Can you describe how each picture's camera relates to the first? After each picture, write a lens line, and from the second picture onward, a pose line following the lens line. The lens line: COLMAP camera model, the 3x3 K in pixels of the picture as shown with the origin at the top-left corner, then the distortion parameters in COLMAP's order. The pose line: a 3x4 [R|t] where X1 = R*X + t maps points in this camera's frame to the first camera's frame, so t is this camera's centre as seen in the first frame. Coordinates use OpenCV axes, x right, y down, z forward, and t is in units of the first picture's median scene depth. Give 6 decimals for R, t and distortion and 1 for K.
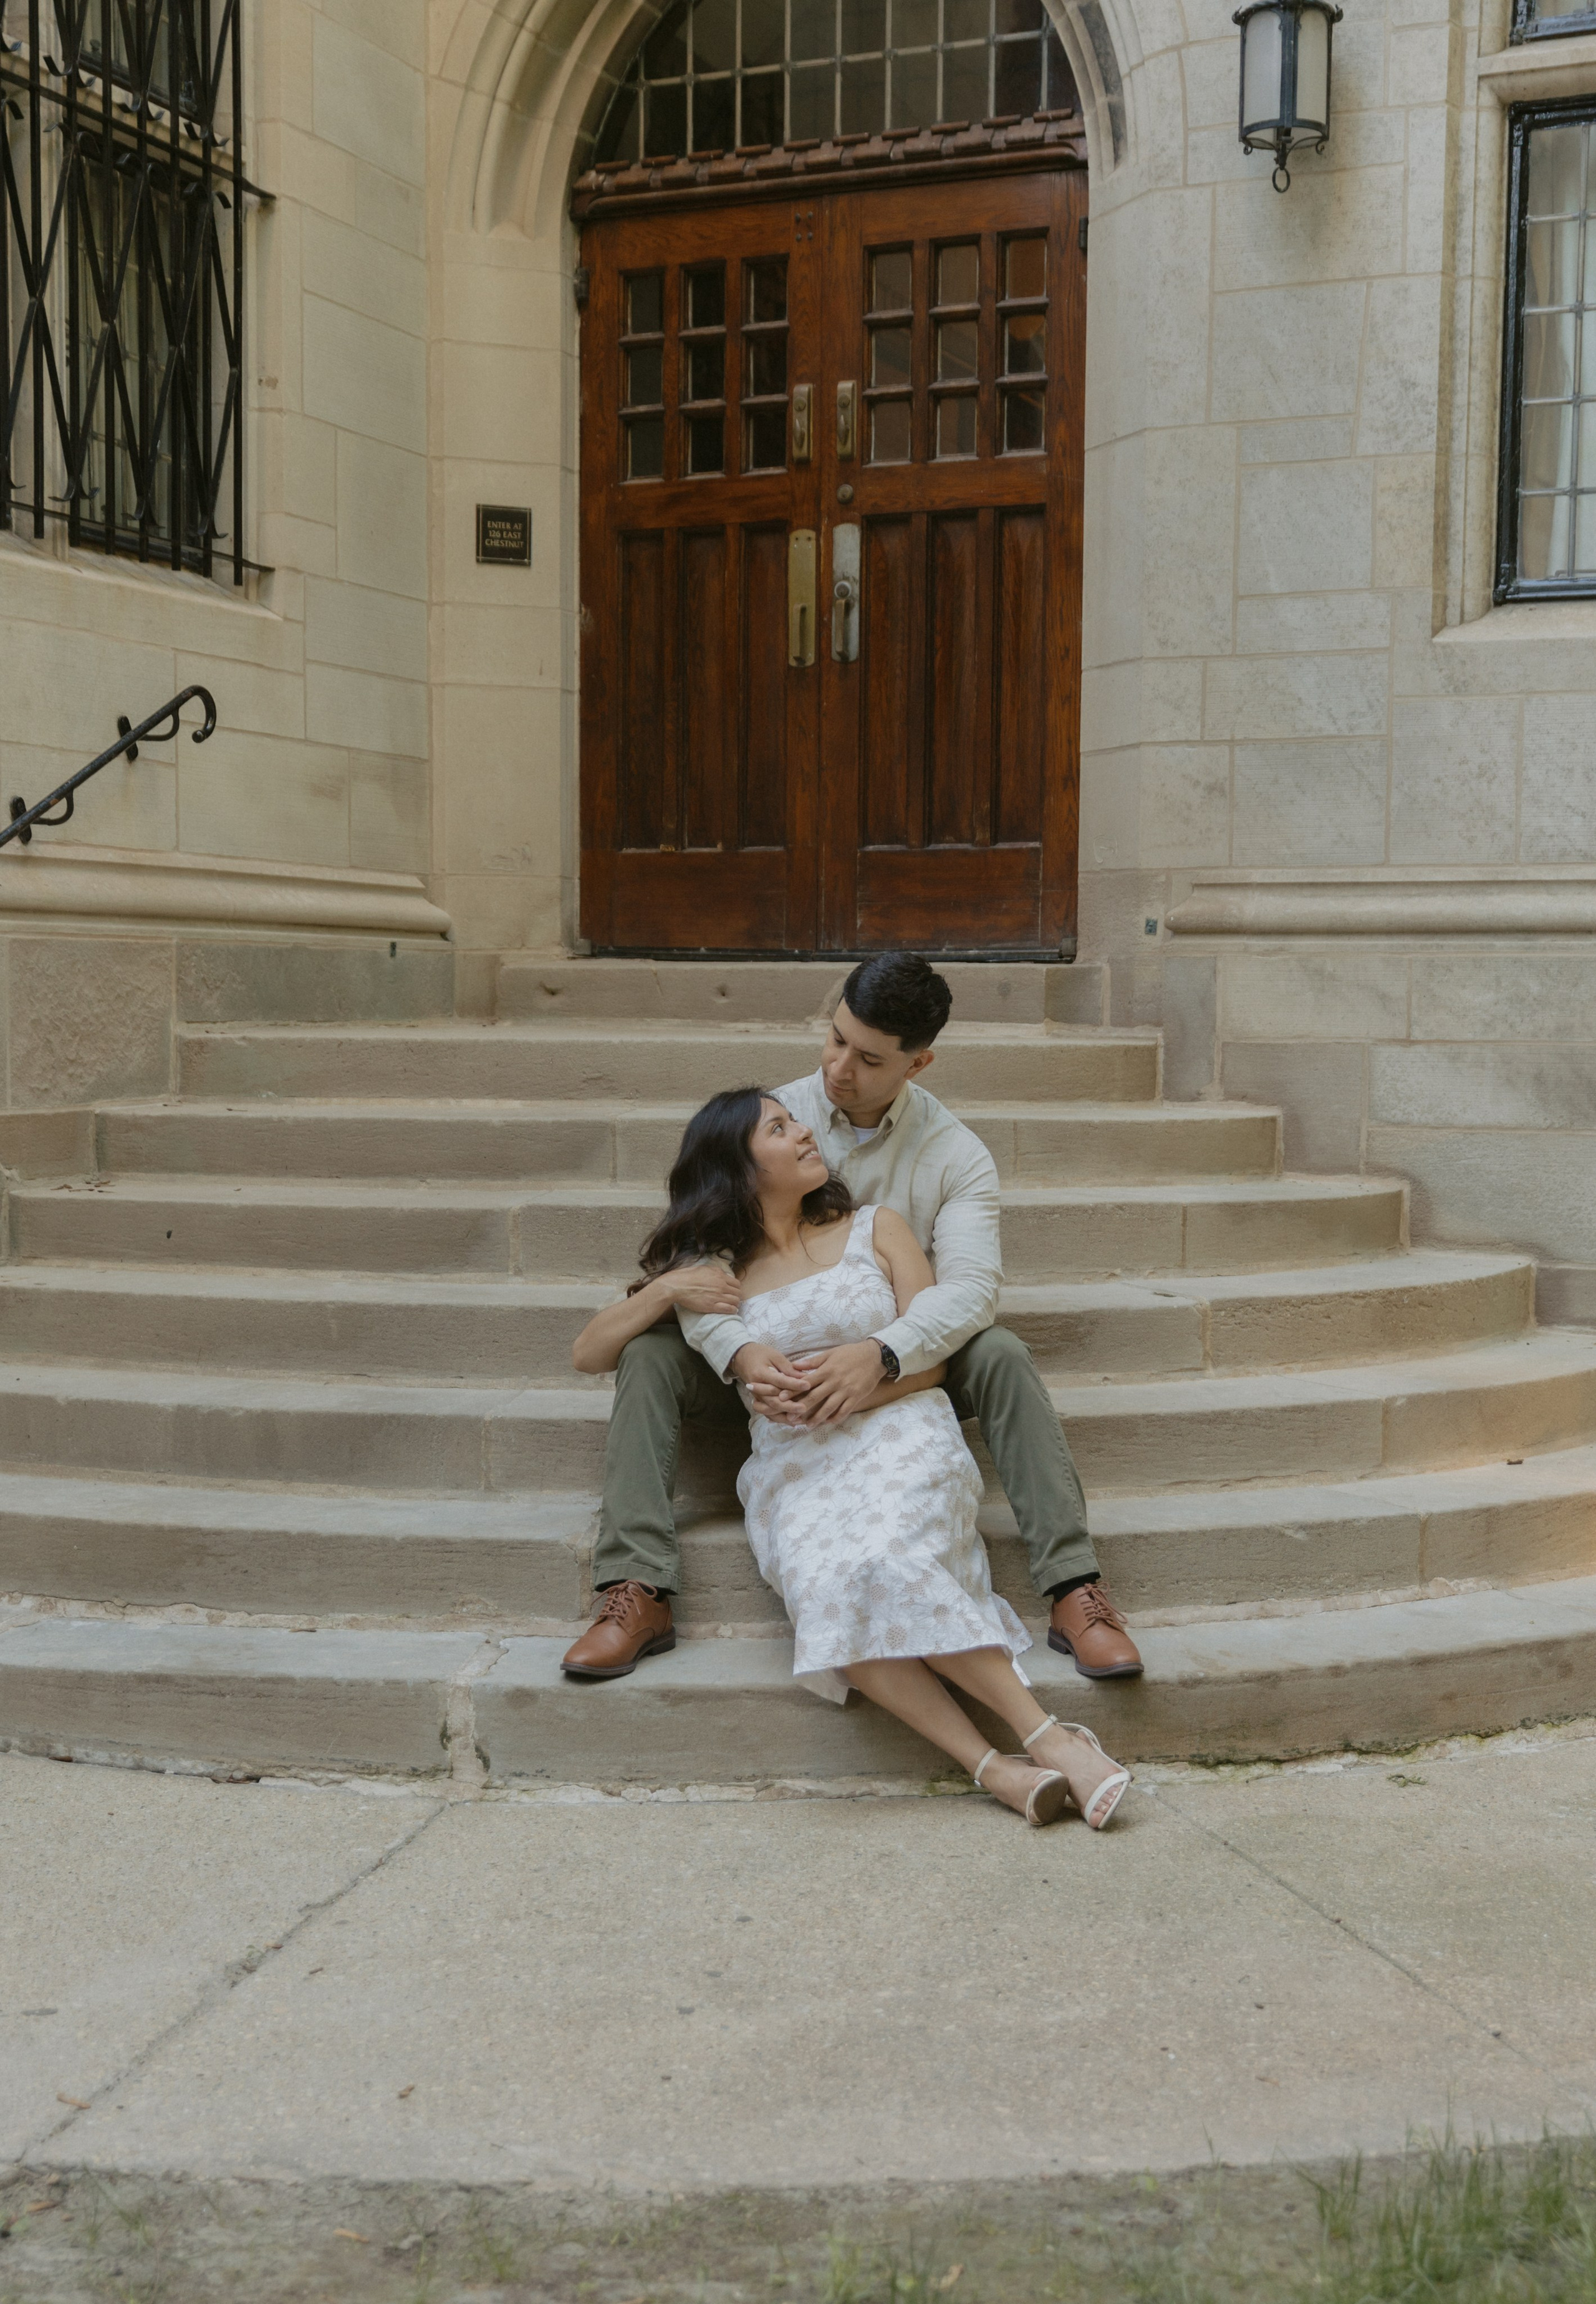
lens RADIAL K [[3057.2, 0, 783.7], [0, 3057.2, 1265.2], [0, 0, 1]] dist [0.014067, 0.000000]
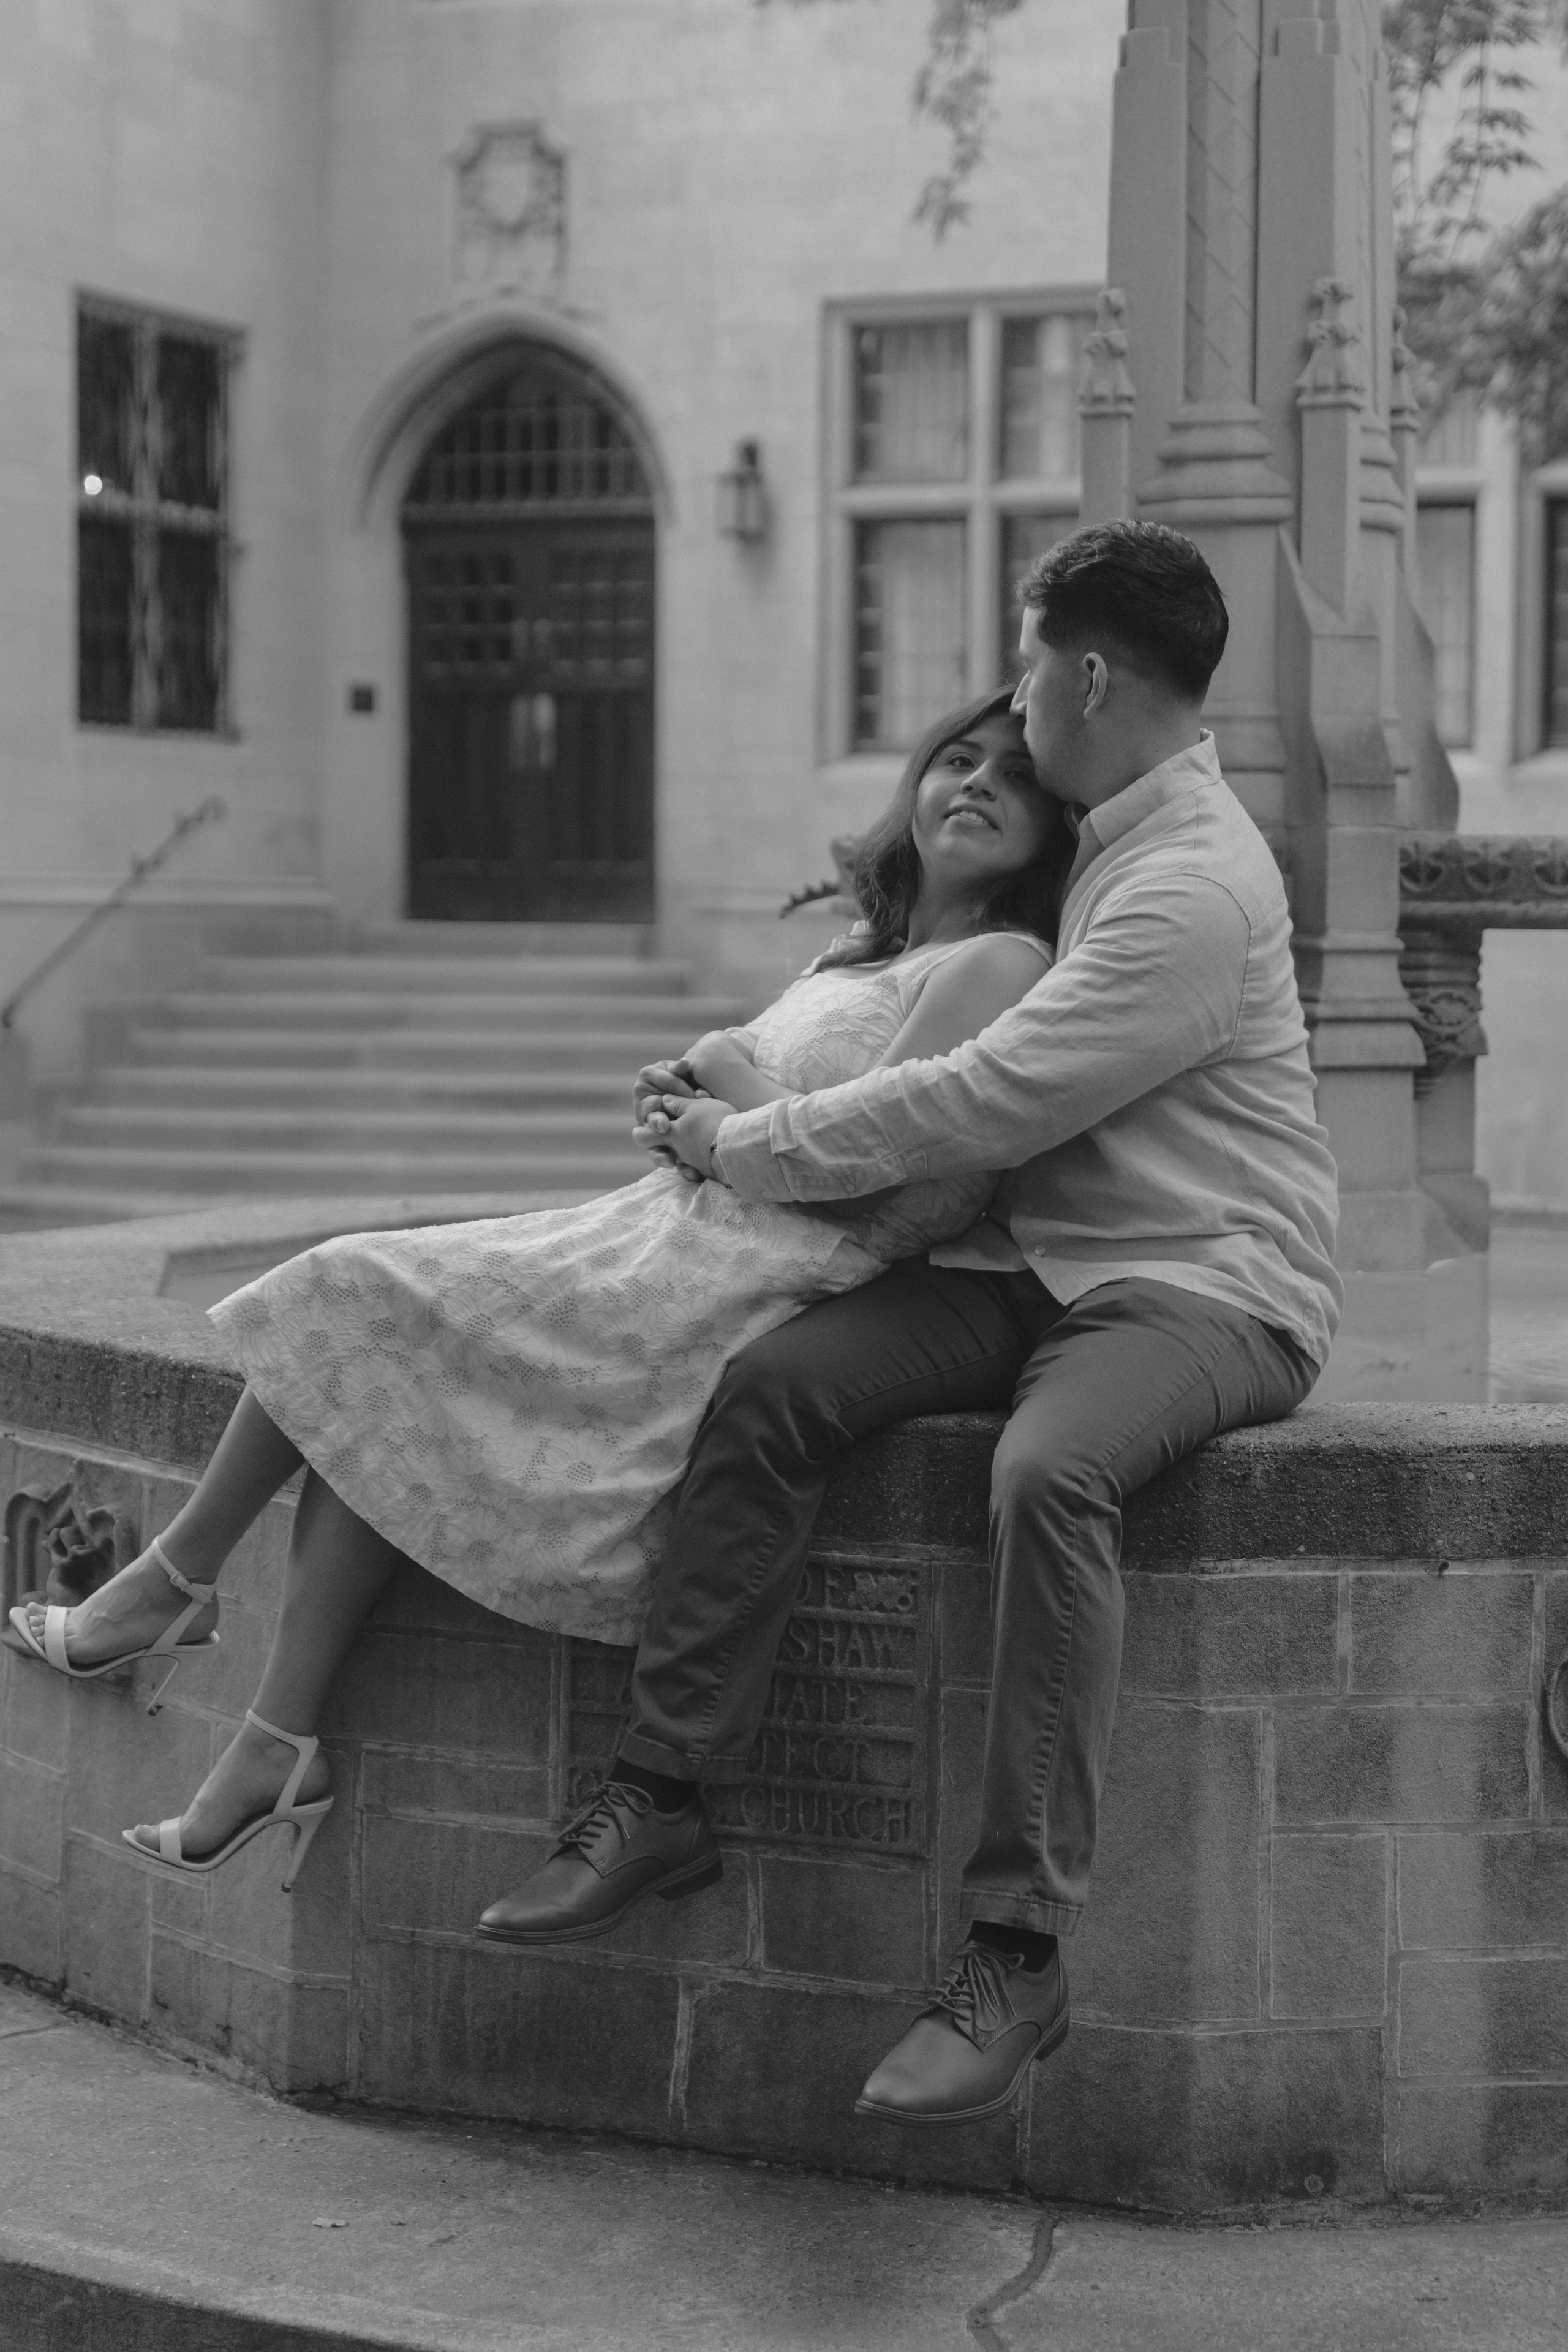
lens RADIAL K [[4269.2, 0, 798.8], [0, 4269.2, 1119.2], [0, 0, 1]] dist [-0.005274, 0.000000]
pose [[0.999915, 0.000112, 0.013050, 0.159798], [0.000343, 0.999393, -0.034841, 0.123730], [-0.013046, 0.034842, 0.999308, -1.810982]]
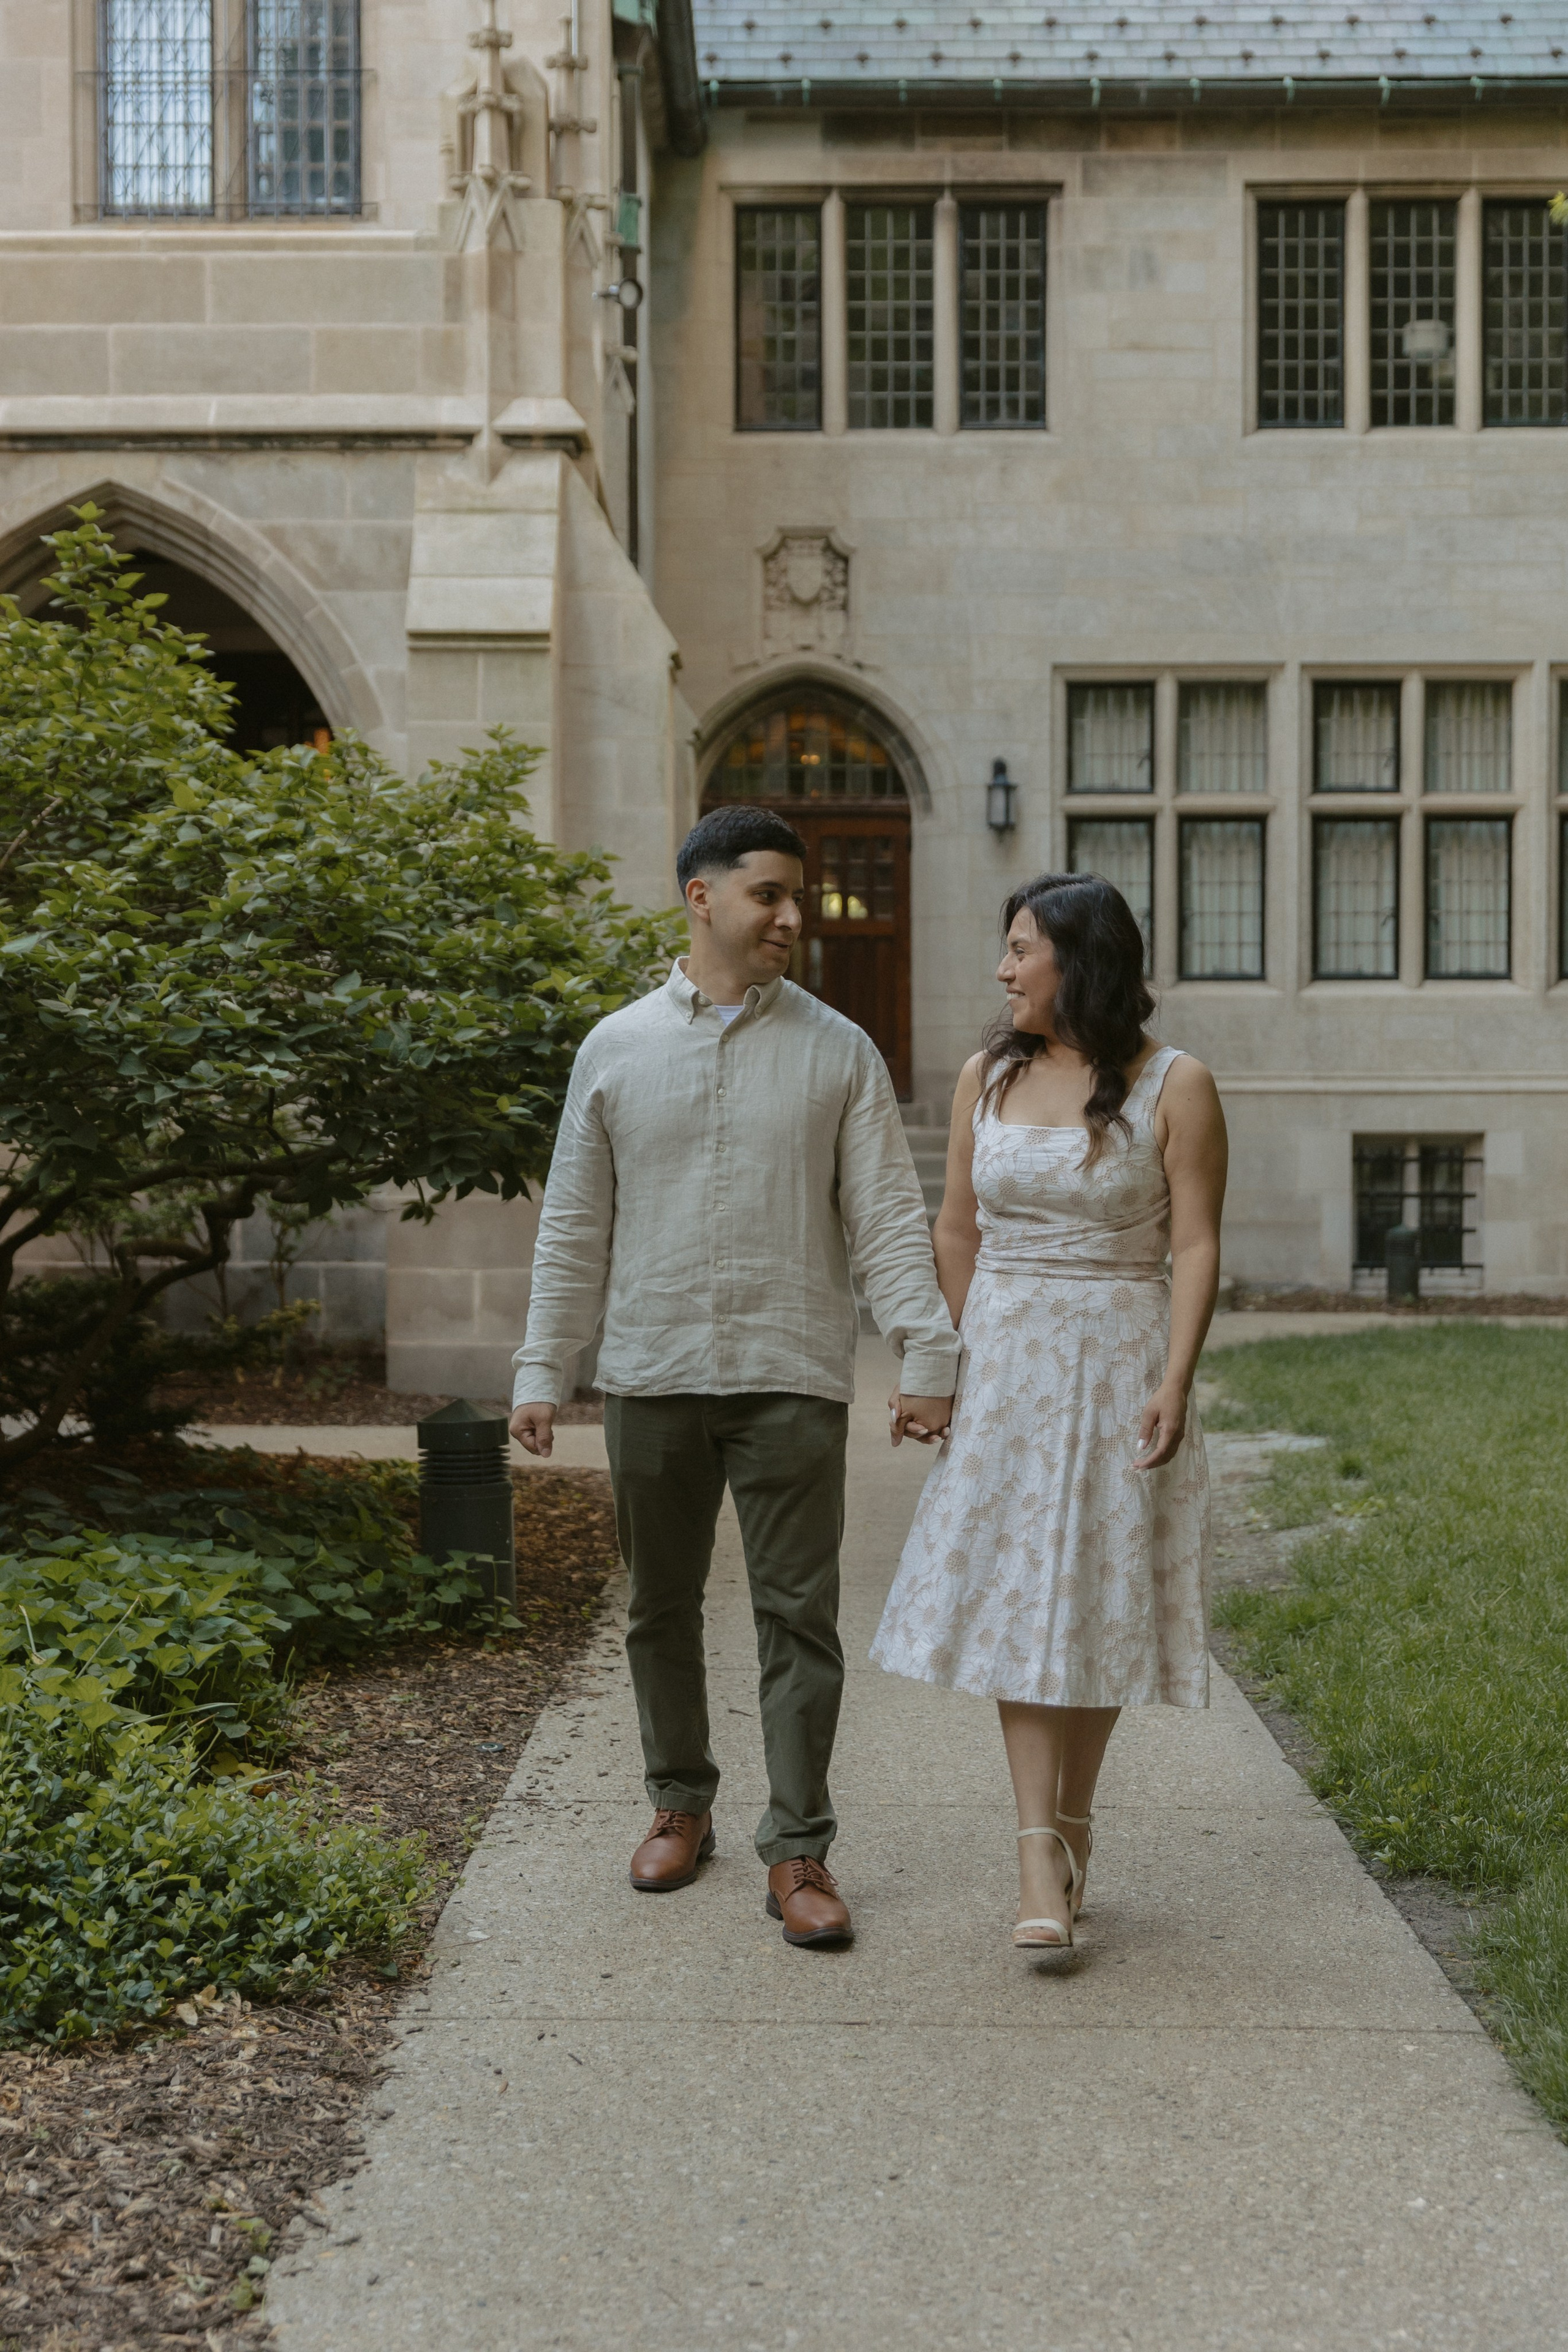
lens RADIAL K [[3224.4, 0, 799.6], [0, 3224.4, 1167.3], [0, 0, 1]] dist [0.031515, 0.000000]
pose [[0.922853, -0.013306, 0.384922, -1.176768], [0.039659, 0.997374, -0.060607, 0.136317], [-0.383104, 0.071197, 0.920957, -1.708416]]
